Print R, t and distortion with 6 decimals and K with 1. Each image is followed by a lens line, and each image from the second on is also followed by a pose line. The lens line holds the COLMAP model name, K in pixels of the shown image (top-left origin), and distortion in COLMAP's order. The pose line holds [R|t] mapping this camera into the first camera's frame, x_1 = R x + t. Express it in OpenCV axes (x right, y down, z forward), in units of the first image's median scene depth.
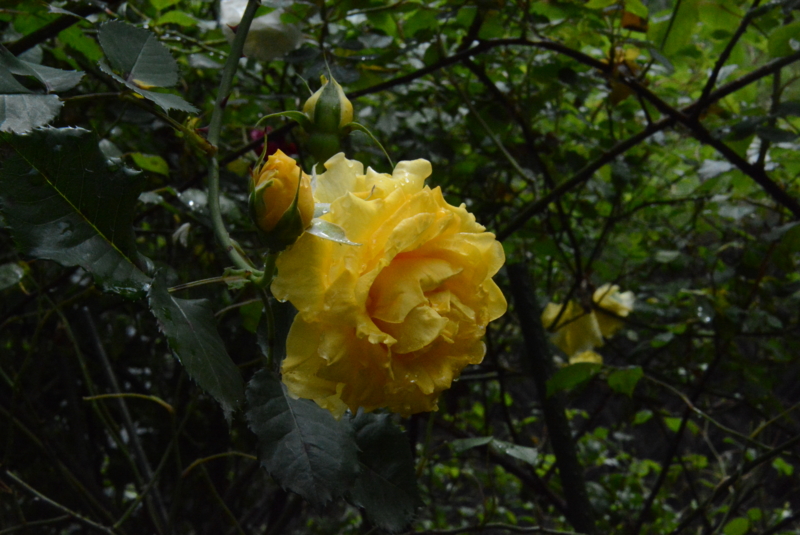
lens RADIAL K [[1405.3, 0, 399.9], [0, 1405.3, 266.6], [0, 0, 1]] dist [0.110192, 0.000000]
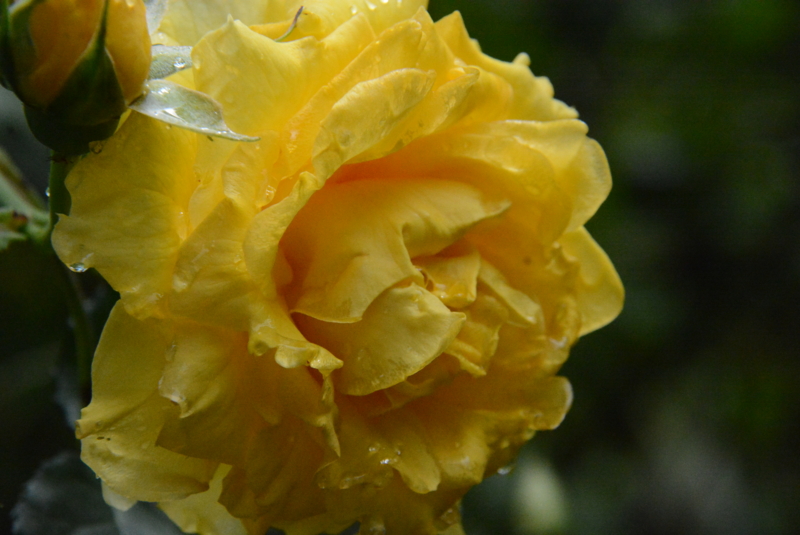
lens RADIAL K [[4592.8, 0, 405.0], [0, 4592.8, 297.8], [0, 0, 1]] dist [2.551154, 0.000000]
pose [[0.995589, 0.003604, -0.093750, 0.149060], [-0.006037, 0.999652, -0.025682, 0.068426], [0.093625, 0.026135, 0.995264, -0.415187]]
